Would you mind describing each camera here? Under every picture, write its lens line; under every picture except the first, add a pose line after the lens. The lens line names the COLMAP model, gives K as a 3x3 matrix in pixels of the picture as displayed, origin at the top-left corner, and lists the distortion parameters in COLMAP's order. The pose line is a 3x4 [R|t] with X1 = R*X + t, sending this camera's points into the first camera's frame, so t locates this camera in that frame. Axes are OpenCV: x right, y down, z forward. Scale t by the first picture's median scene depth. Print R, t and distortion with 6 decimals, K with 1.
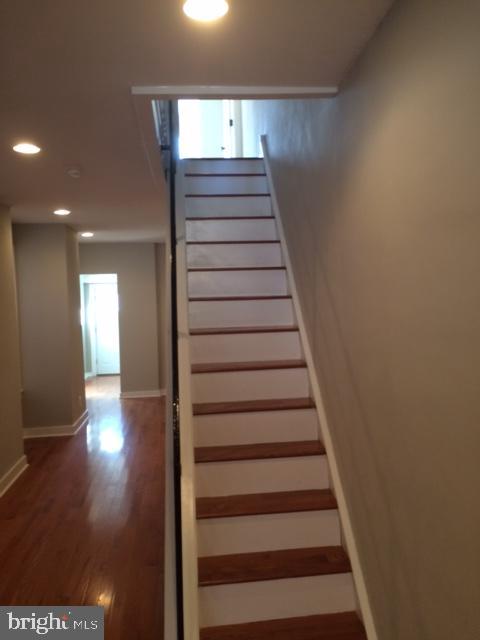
lens RADIAL K [[545.7, 0, 230.9], [0, 545.7, 318.9], [0, 0, 1]] dist [0.097068, -0.141619]
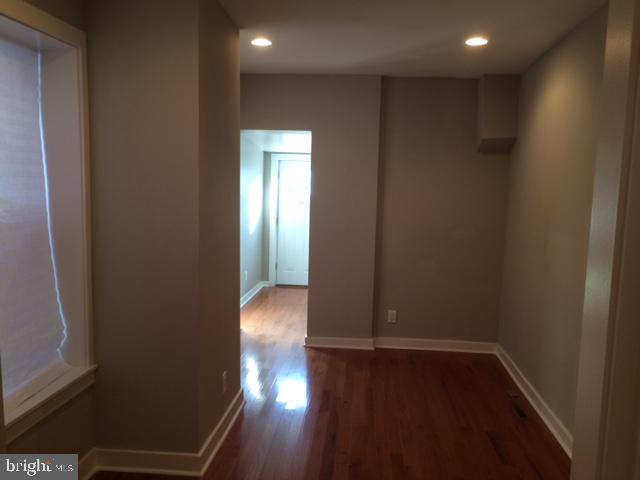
lens RADIAL K [[545.7, 0, 320.0], [0, 545.7, 240.0], [0, 0, 1]] dist [0.097068, -0.141619]
pose [[0.981598, 0.063647, -0.180039, -0.080459], [-0.050896, 0.995915, 0.074580, -0.012236], [0.184050, -0.064044, 0.980828, 0.396437]]
